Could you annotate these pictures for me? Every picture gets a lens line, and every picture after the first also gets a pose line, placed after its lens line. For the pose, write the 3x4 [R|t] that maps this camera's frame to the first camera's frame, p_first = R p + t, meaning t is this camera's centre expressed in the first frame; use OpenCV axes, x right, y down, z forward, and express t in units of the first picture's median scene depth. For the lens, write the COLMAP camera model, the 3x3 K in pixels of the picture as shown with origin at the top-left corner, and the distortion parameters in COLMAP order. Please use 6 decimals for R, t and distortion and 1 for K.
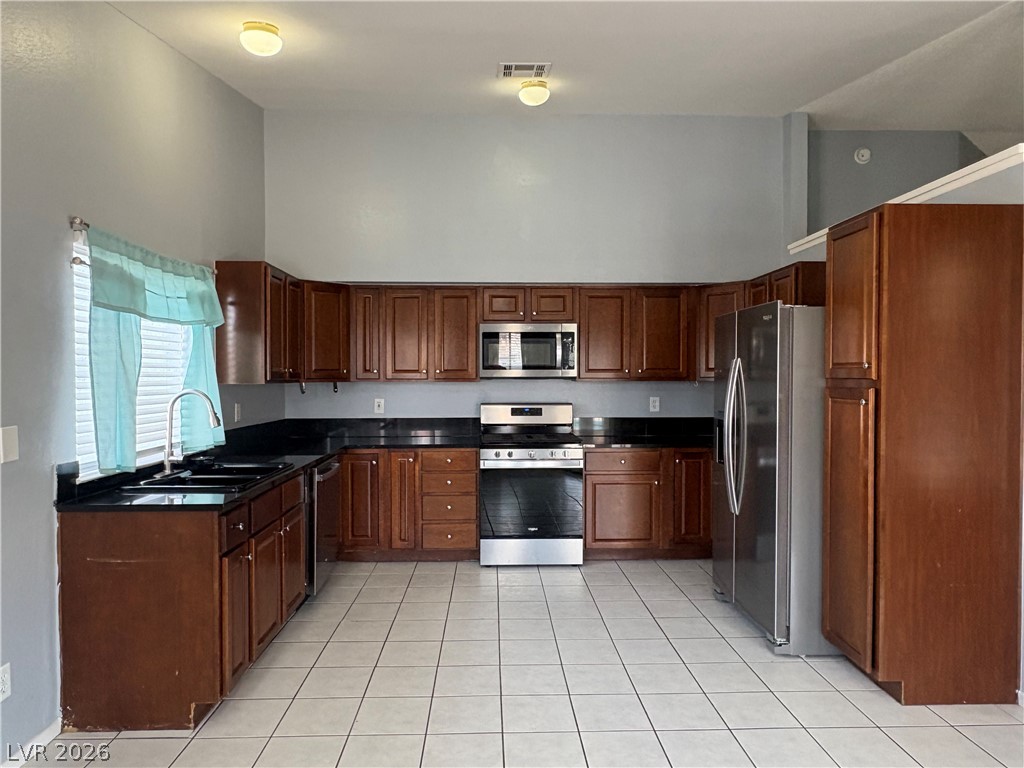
lens RADIAL K [[654.6, 0, 507.5], [0, 654.6, 385.4], [0, 0, 1]] dist [0.003864, -0.000804]
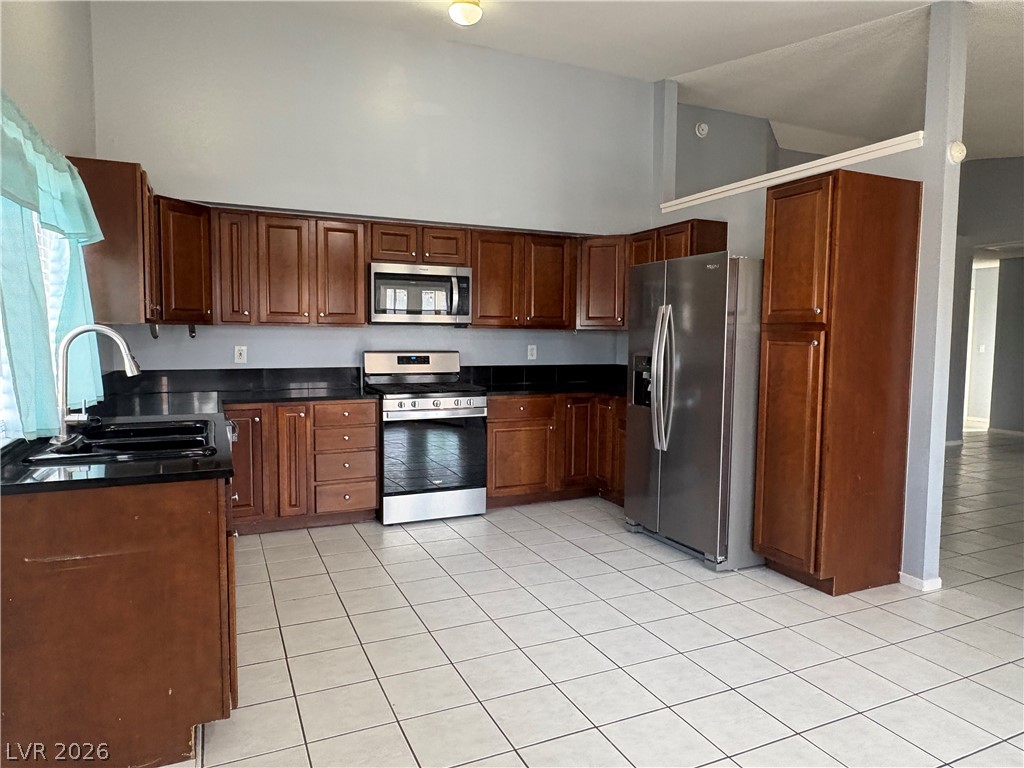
lens RADIAL K [[654.6, 0, 511.6], [0, 654.6, 379.3], [0, 0, 1]] dist [0.003864, -0.000804]
pose [[0.921059, -0.017106, 0.389046, -0.230157], [-0.005177, 0.998409, 0.056155, 0.015887], [-0.389387, -0.053736, 0.919505, 0.086901]]
